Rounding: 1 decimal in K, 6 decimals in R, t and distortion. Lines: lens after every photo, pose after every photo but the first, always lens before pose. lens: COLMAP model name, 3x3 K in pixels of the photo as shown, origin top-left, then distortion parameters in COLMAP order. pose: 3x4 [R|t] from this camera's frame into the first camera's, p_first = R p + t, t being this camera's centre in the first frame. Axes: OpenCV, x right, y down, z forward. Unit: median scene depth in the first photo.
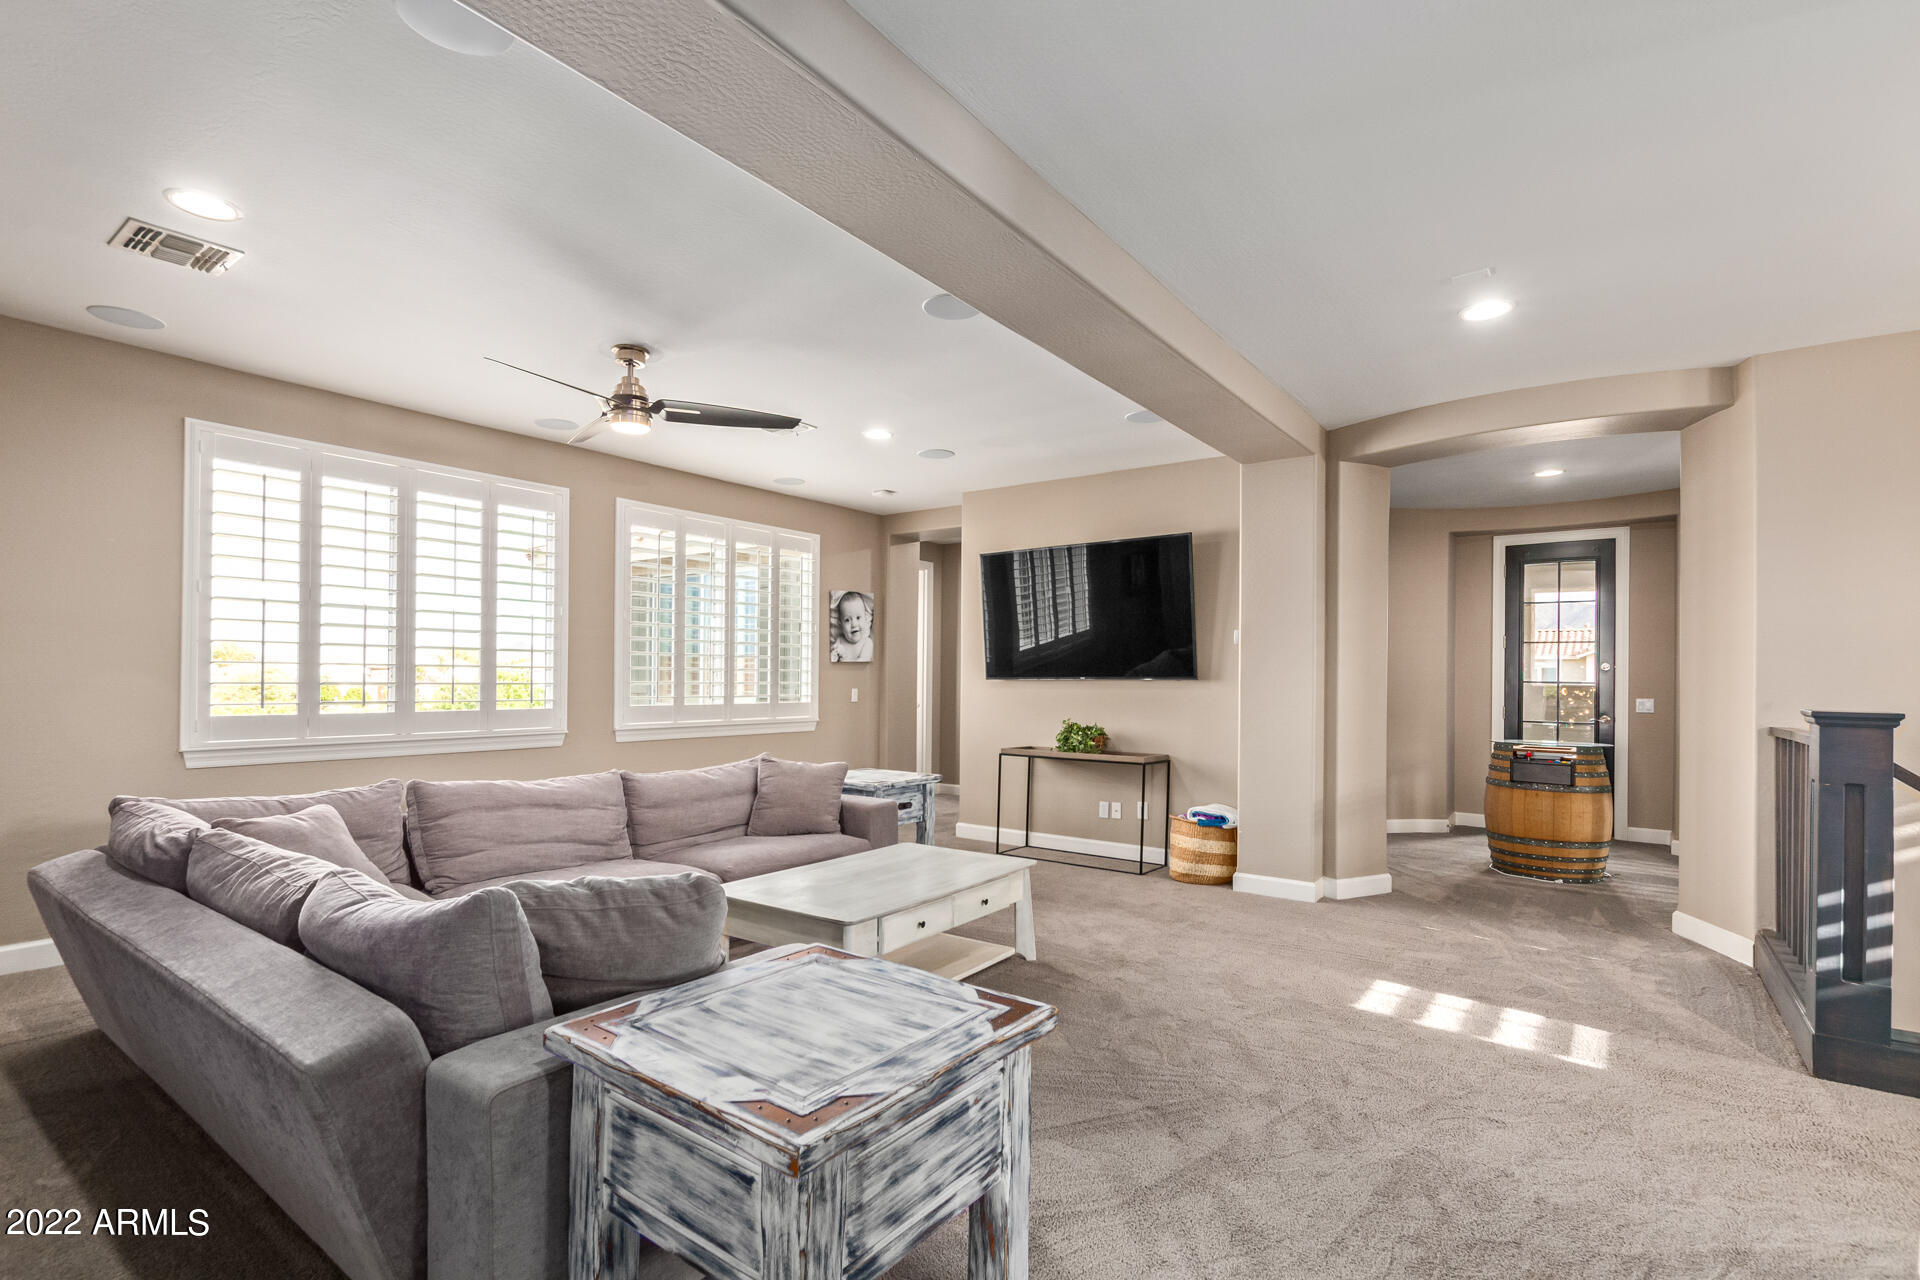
lens RADIAL K [[881.0, 0, 962.9], [0, 881.0, 672.0], [0, 0, 1]] dist [0.000564, -0.000003]
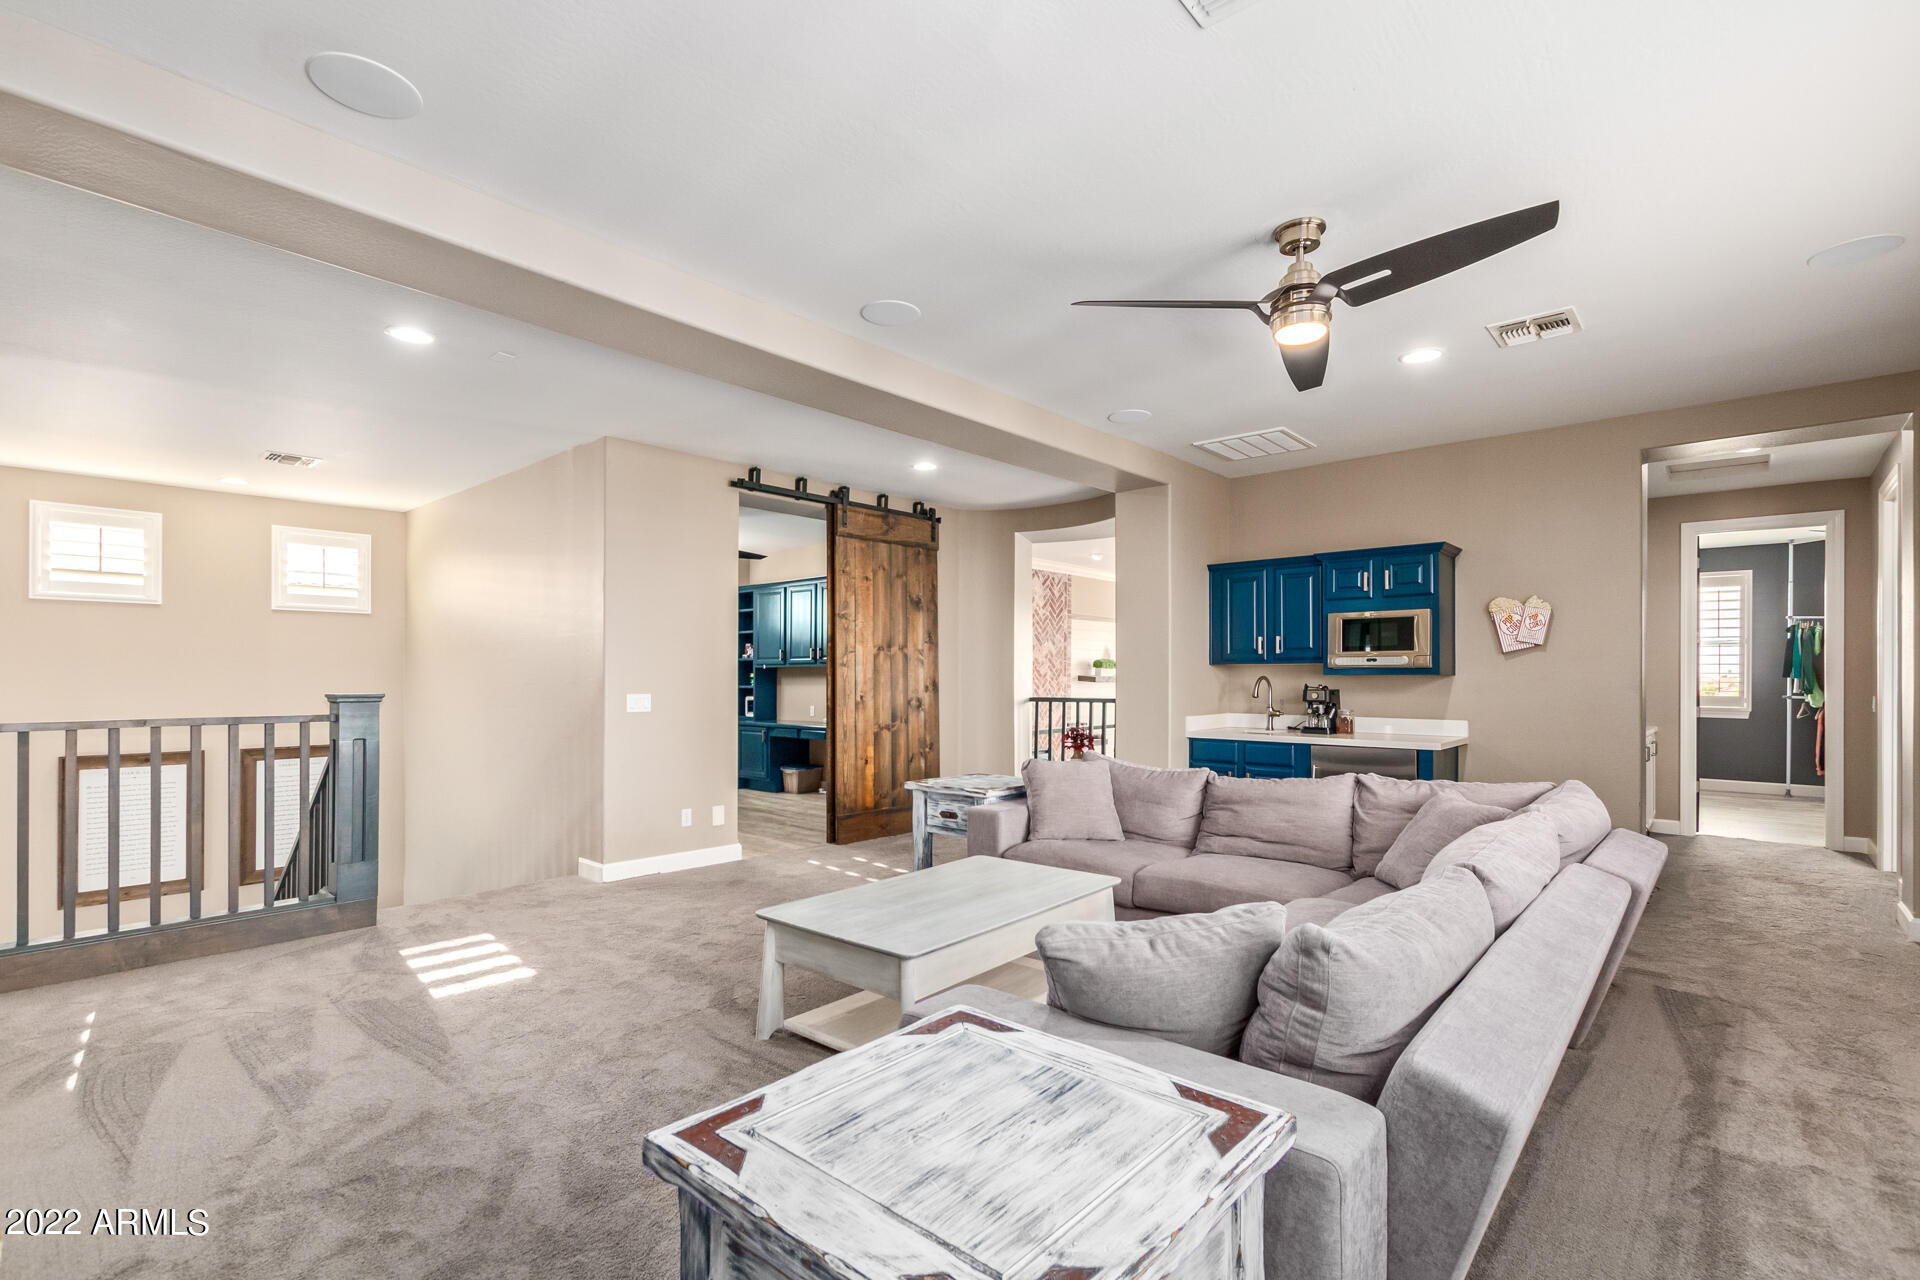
lens RADIAL K [[881.0, 0, 962.9], [0, 881.0, 672.0], [0, 0, 1]] dist [0.000564, -0.000003]
pose [[-0.994603, -0.010735, 0.103198, -0.126356], [-0.011387, 0.999919, -0.005729, -0.000616], [-0.103128, -0.006874, -0.994644, 1.266339]]
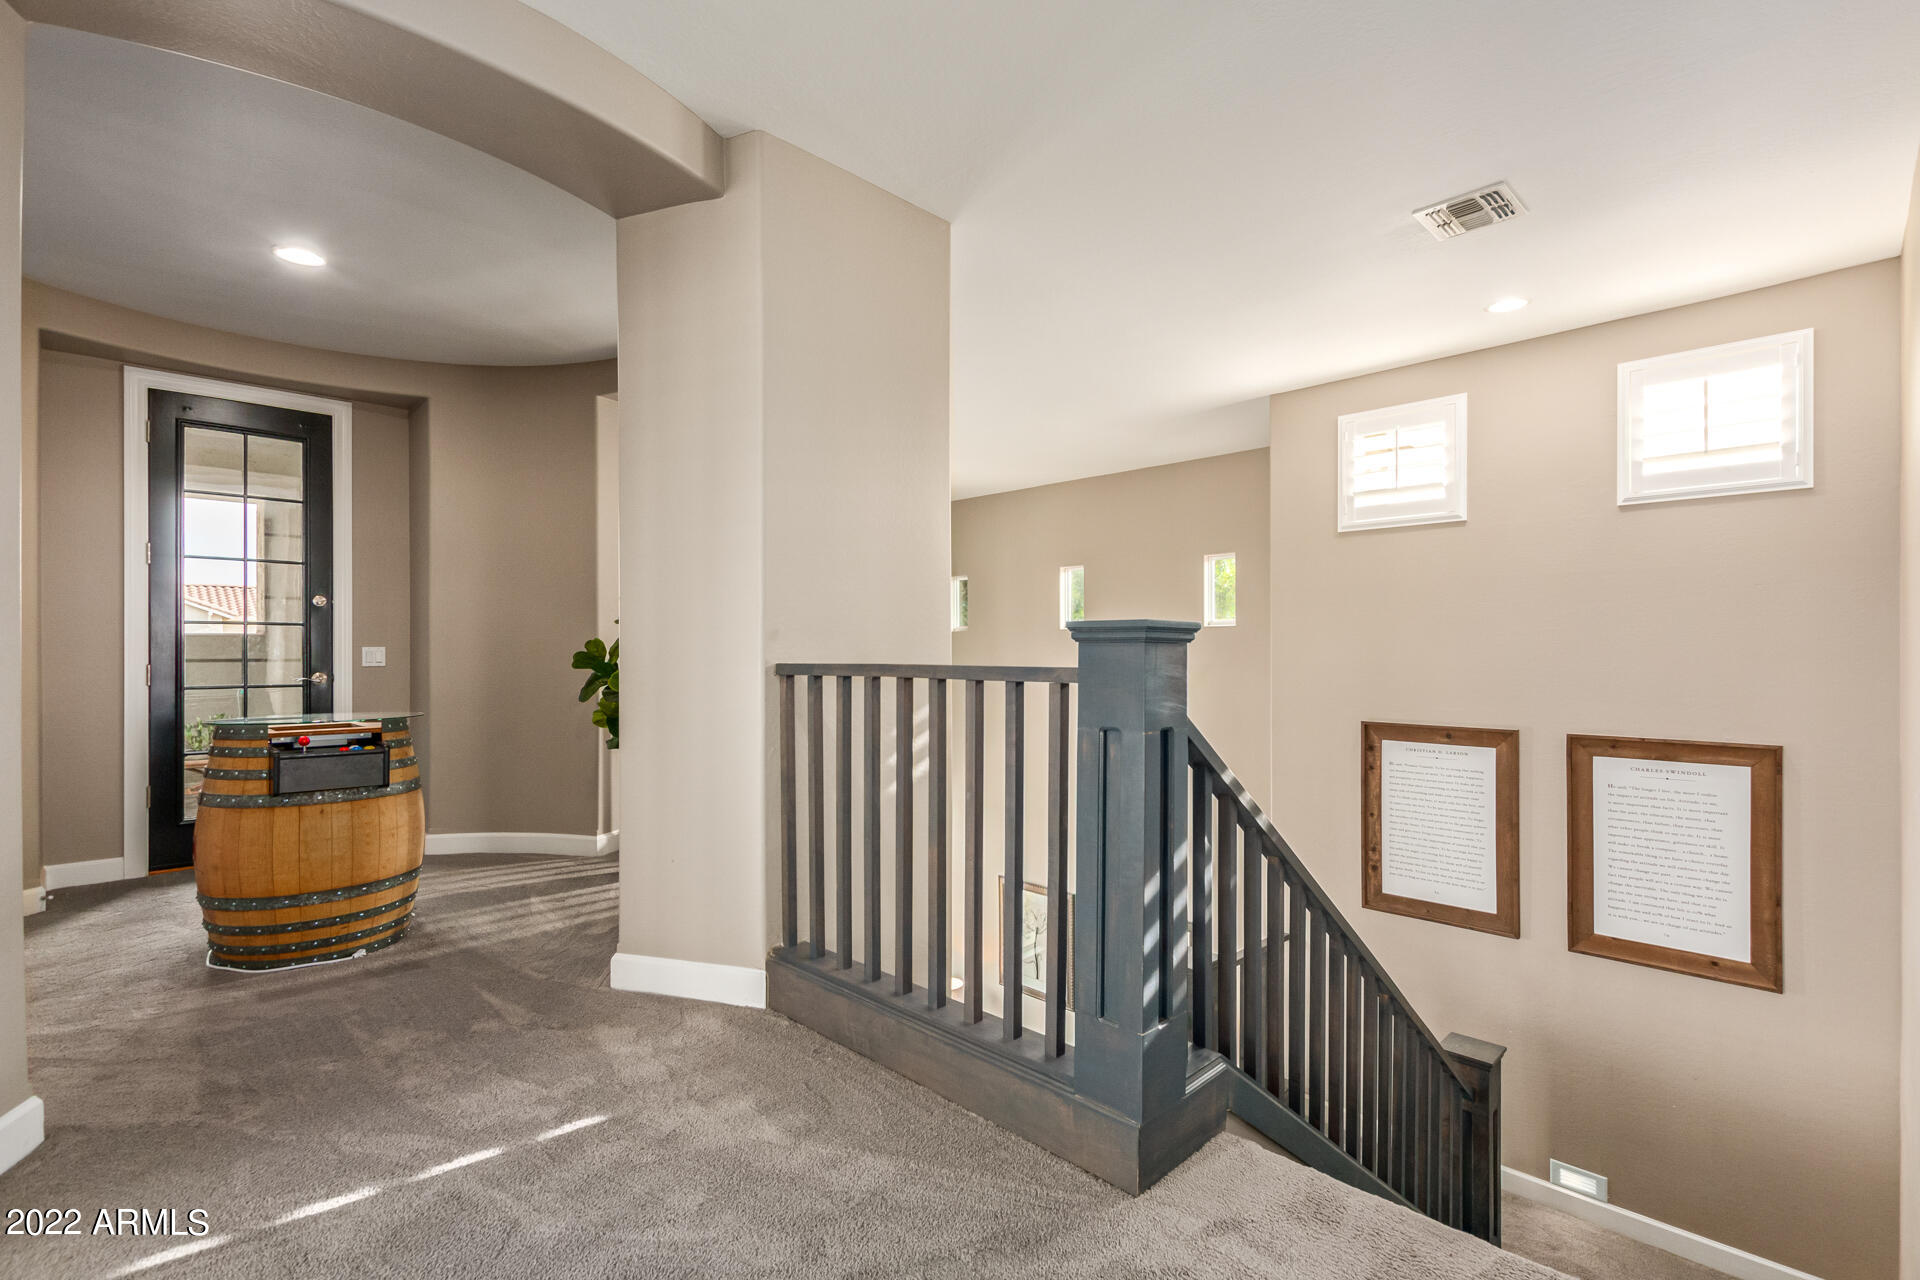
lens RADIAL K [[889.7, 0, 959.1], [0, 889.7, 649.2], [0, 0, 1]] dist [0.002326, -0.000038]
pose [[0.153194, -0.011555, 0.988129, 0.158413], [-0.001502, 0.999928, 0.011926, 0.029133], [-0.988195, -0.003311, 0.153166, 0.520996]]
